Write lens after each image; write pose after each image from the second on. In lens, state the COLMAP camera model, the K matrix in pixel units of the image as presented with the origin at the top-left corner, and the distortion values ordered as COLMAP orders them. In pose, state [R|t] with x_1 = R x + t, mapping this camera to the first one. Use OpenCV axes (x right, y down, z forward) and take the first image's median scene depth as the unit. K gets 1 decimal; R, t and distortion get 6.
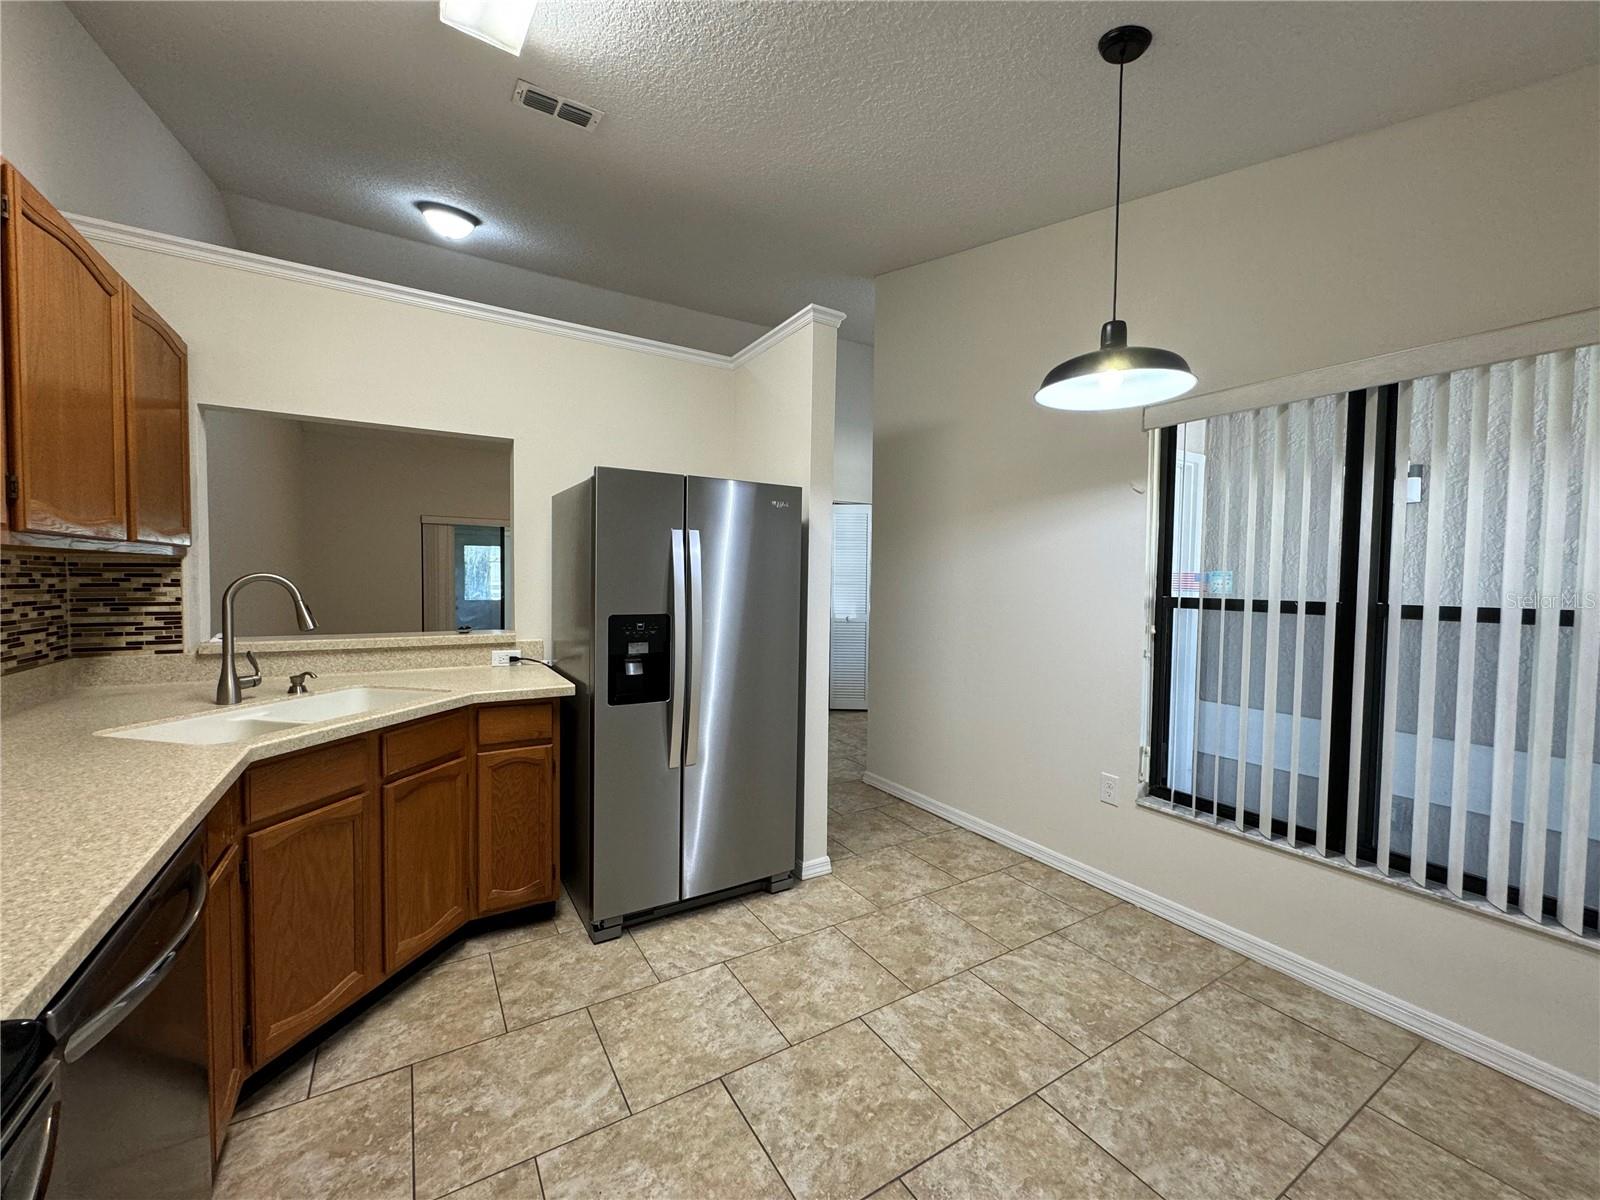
lens RADIAL K [[640.2, 0, 787.4], [0, 640.2, 594.9], [0, 0, 1]] dist [-0.004328, 0.000453]
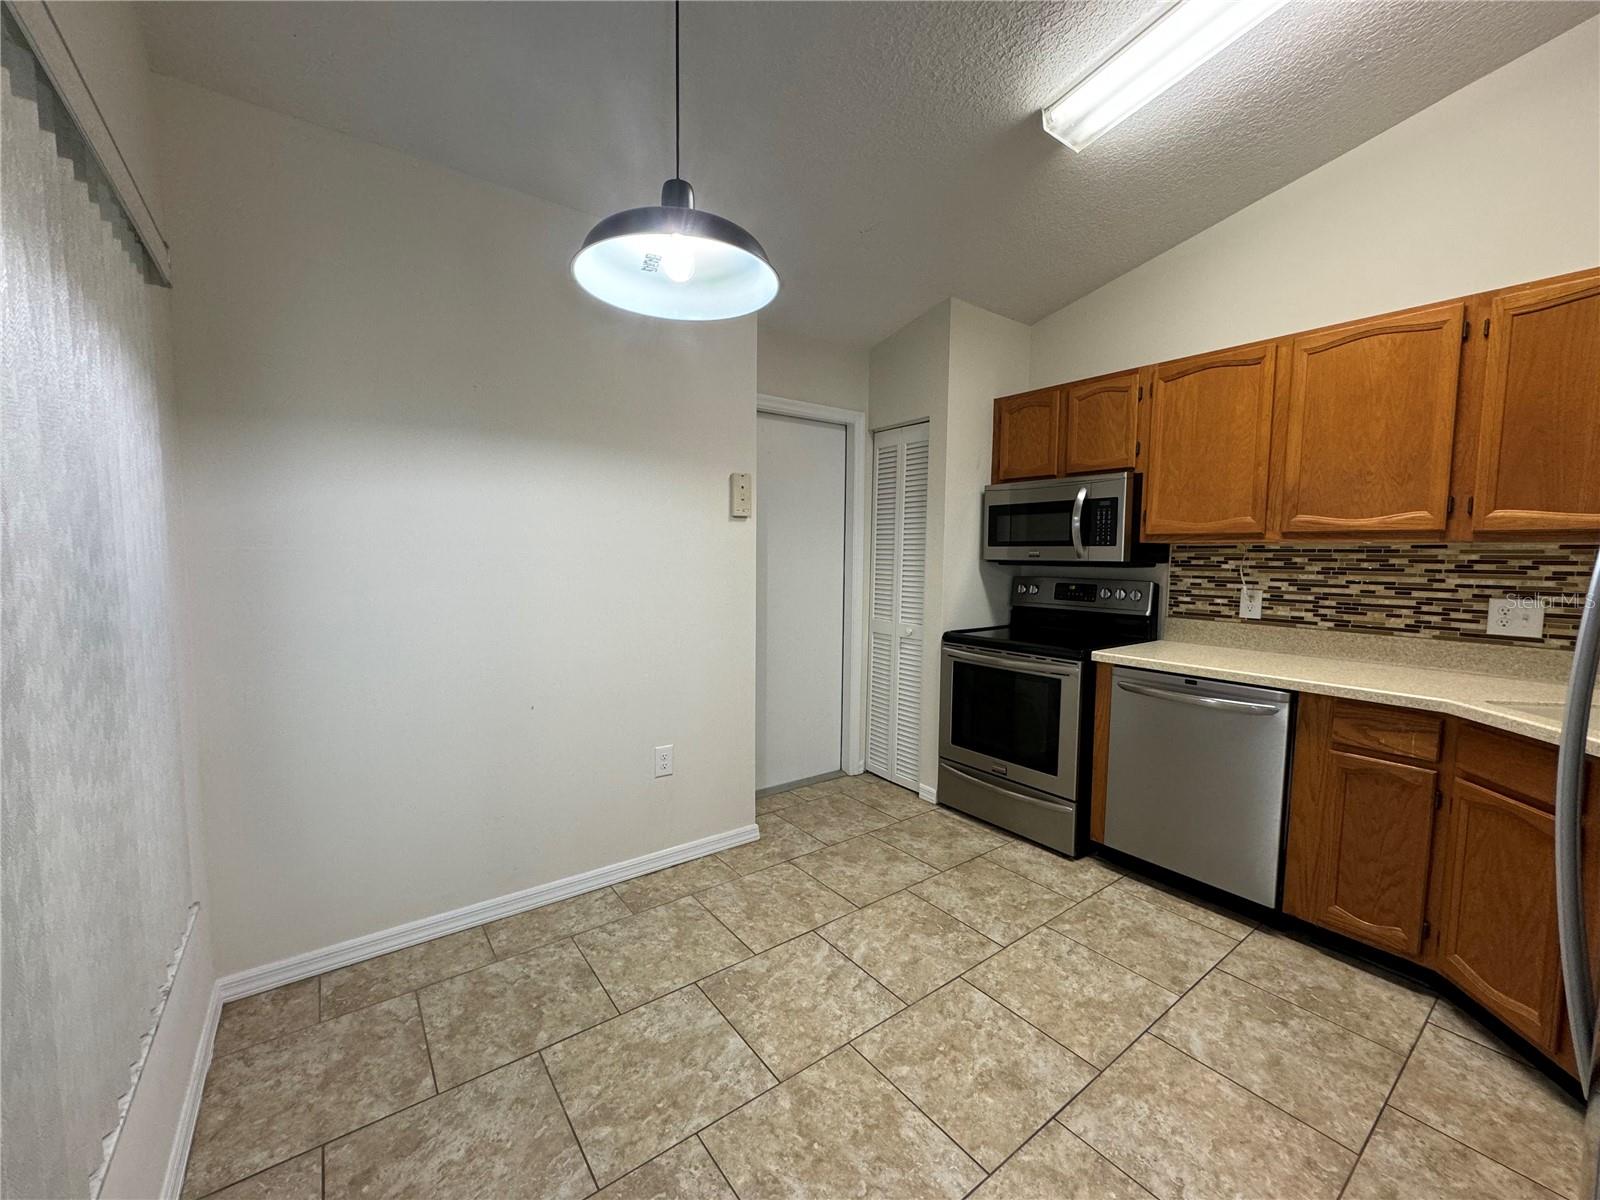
lens RADIAL K [[640.2, 0, 776.6], [0, 640.2, 595.0], [0, 0, 1]] dist [-0.004328, 0.000453]
pose [[-0.997311, -0.014899, -0.071753, 0.412423], [-0.021929, 0.994925, 0.098204, -0.042308], [0.069925, 0.099513, -0.992576, 1.637902]]
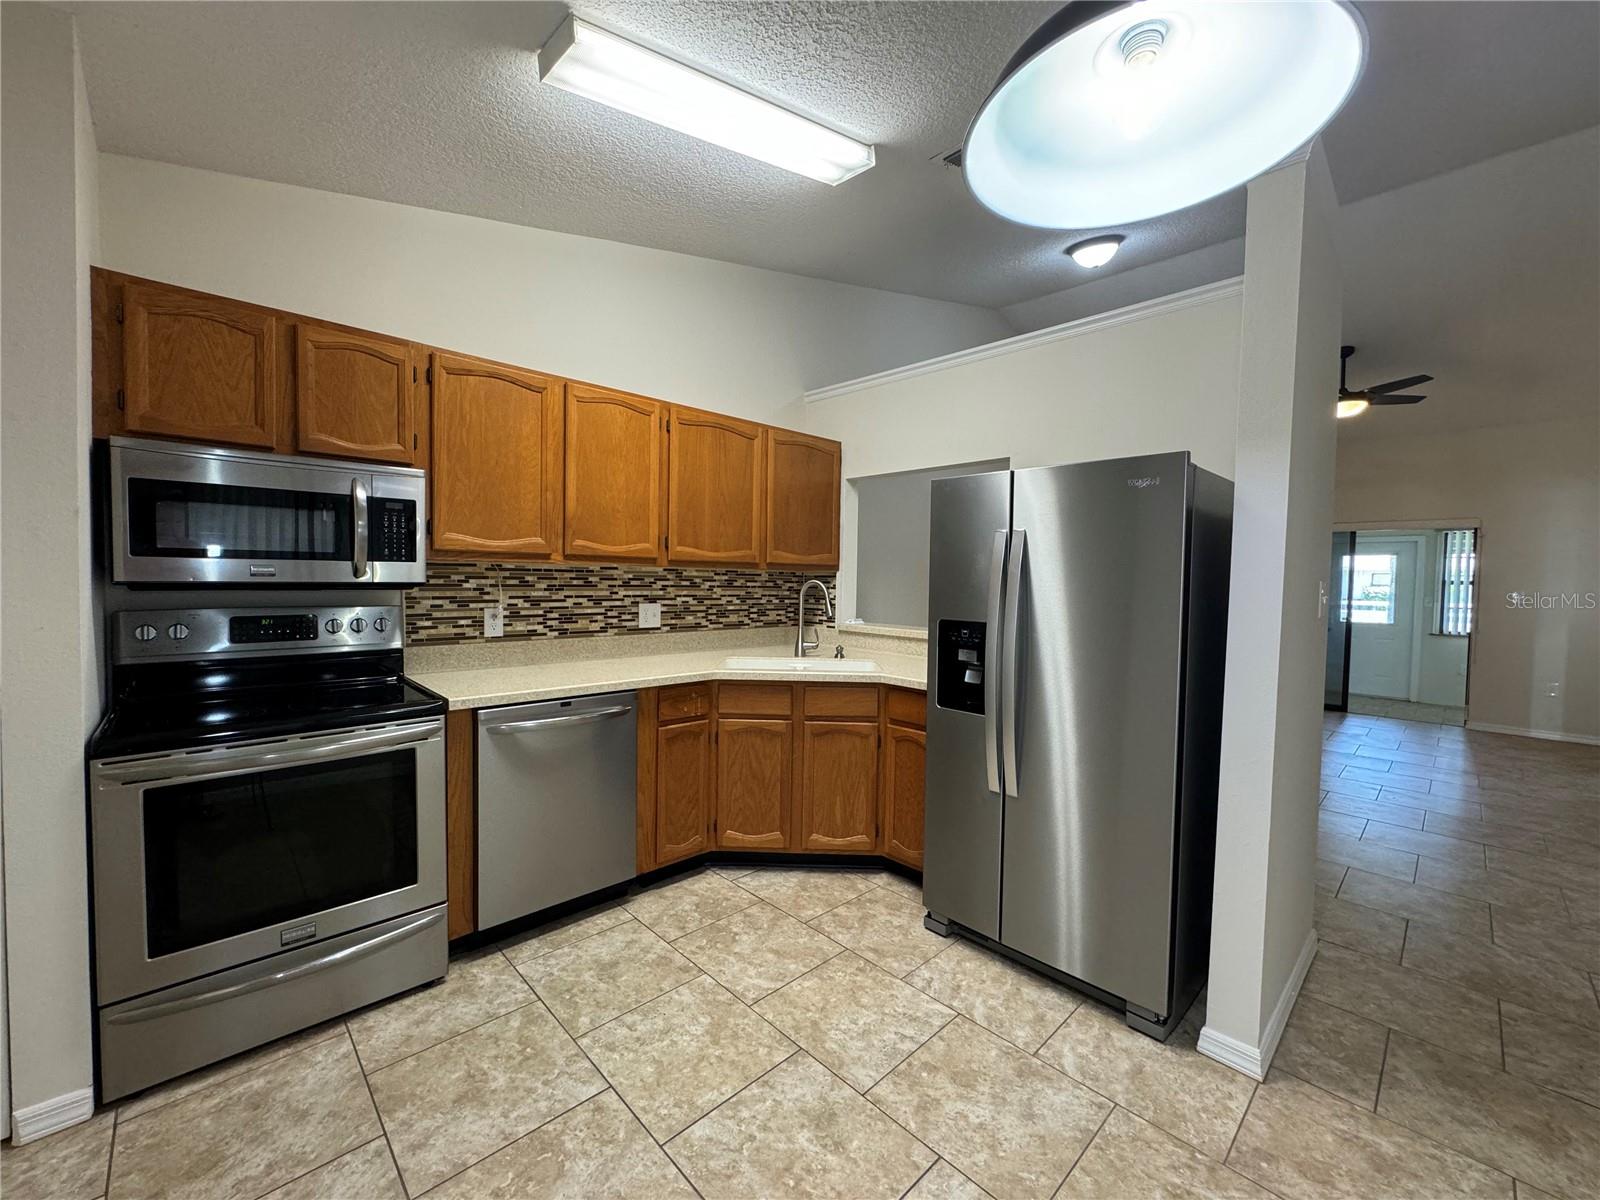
lens RADIAL K [[640.2, 0, 814.3], [0, 640.2, 595.8], [0, 0, 1]] dist [-0.004328, 0.000453]
pose [[0.230439, 0.020637, -0.972868, 0.817117], [-0.045256, 0.998921, 0.010470, -0.012419], [0.972034, 0.041616, 0.231125, 0.654733]]
